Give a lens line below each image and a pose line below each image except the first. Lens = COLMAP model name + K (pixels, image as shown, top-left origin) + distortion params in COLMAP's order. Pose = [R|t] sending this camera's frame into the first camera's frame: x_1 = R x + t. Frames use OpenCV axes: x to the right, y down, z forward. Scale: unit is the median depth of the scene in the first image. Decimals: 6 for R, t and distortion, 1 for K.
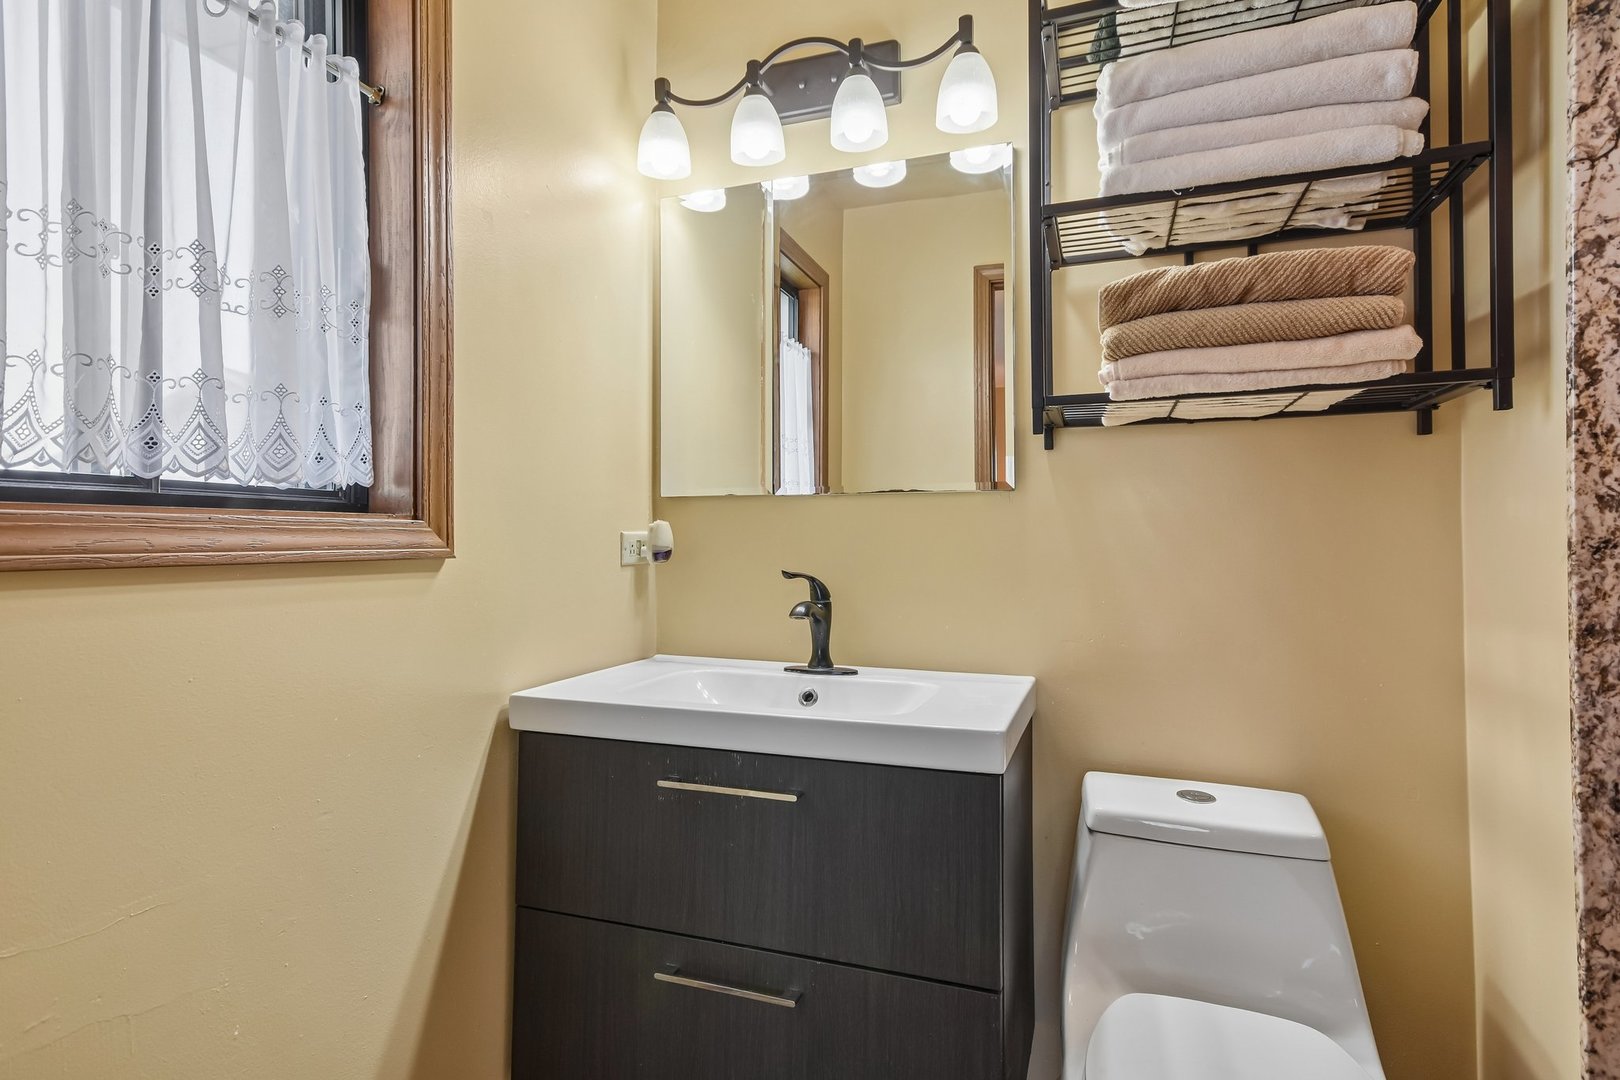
lens RADIAL K [[845.0, 0, 810.0], [0, 845.0, 540.0], [0, 0, 1]] dist [0.002732, 0.000509]
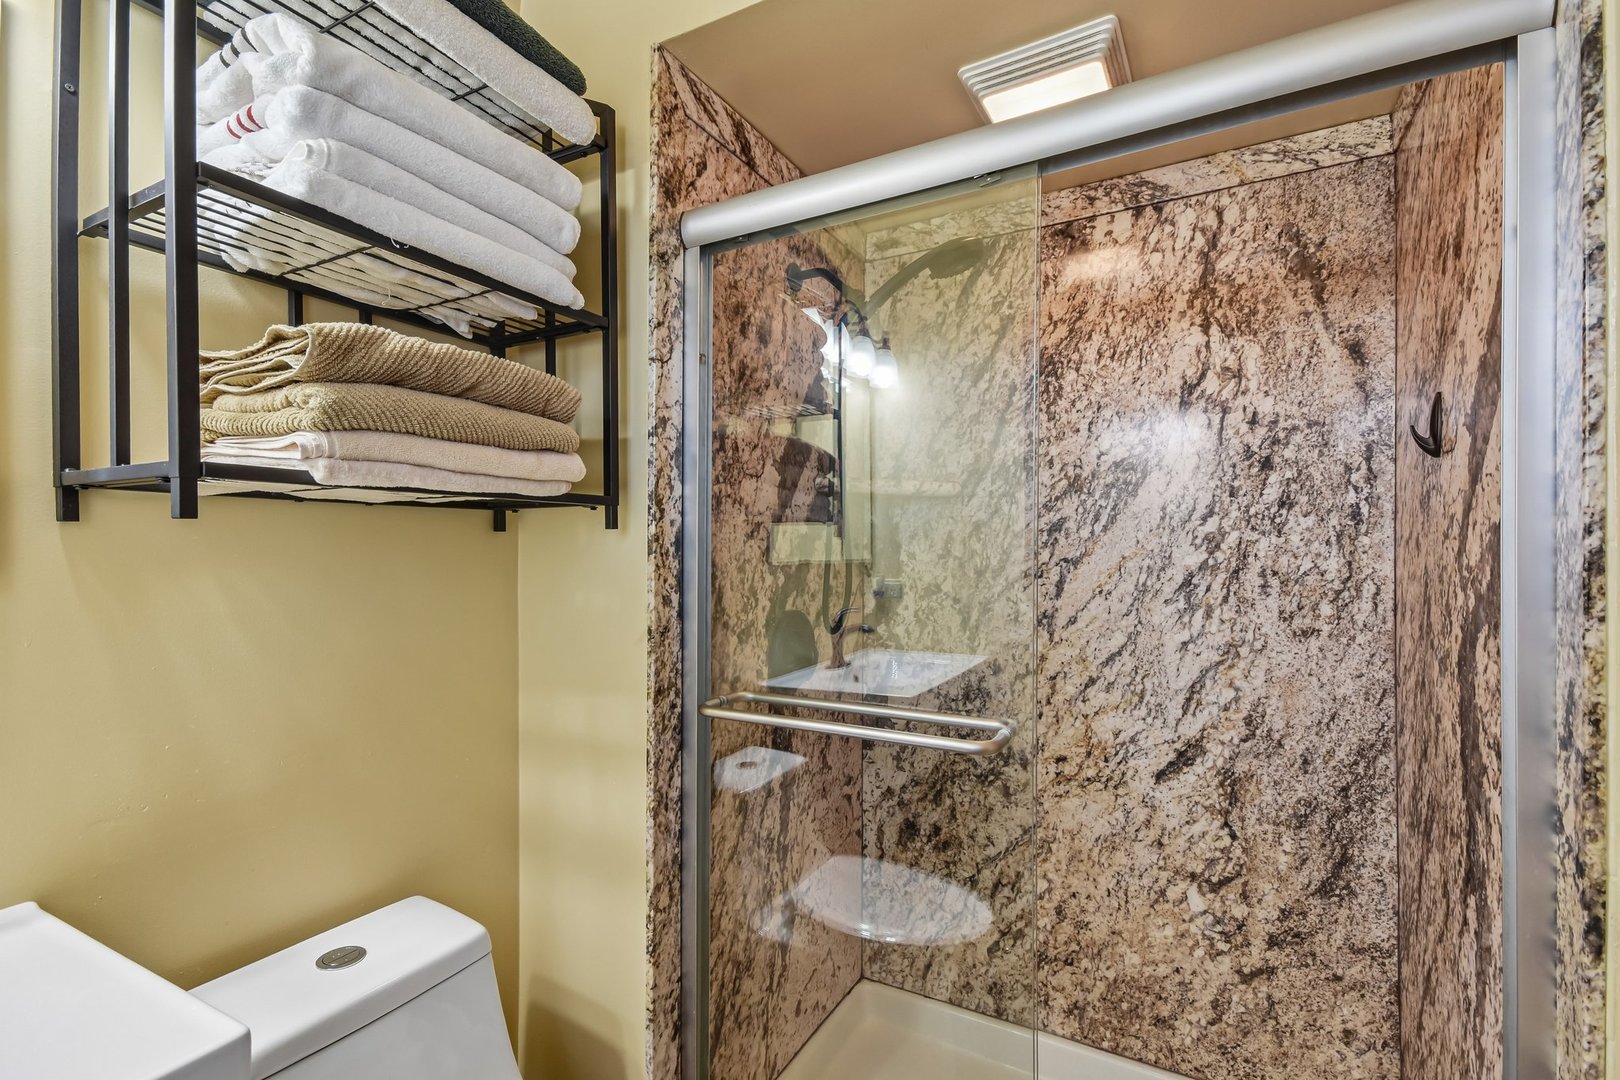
lens RADIAL K [[723.7, 0, 810.7], [0, 723.7, 550.5], [0, 0, 1]] dist [0.002835, 0.000128]
pose [[0.133969, 0.004312, 0.990976, -0.228388], [-0.002395, 0.999989, -0.004027, -0.112855], [-0.990983, -0.001834, 0.133978, 0.526392]]
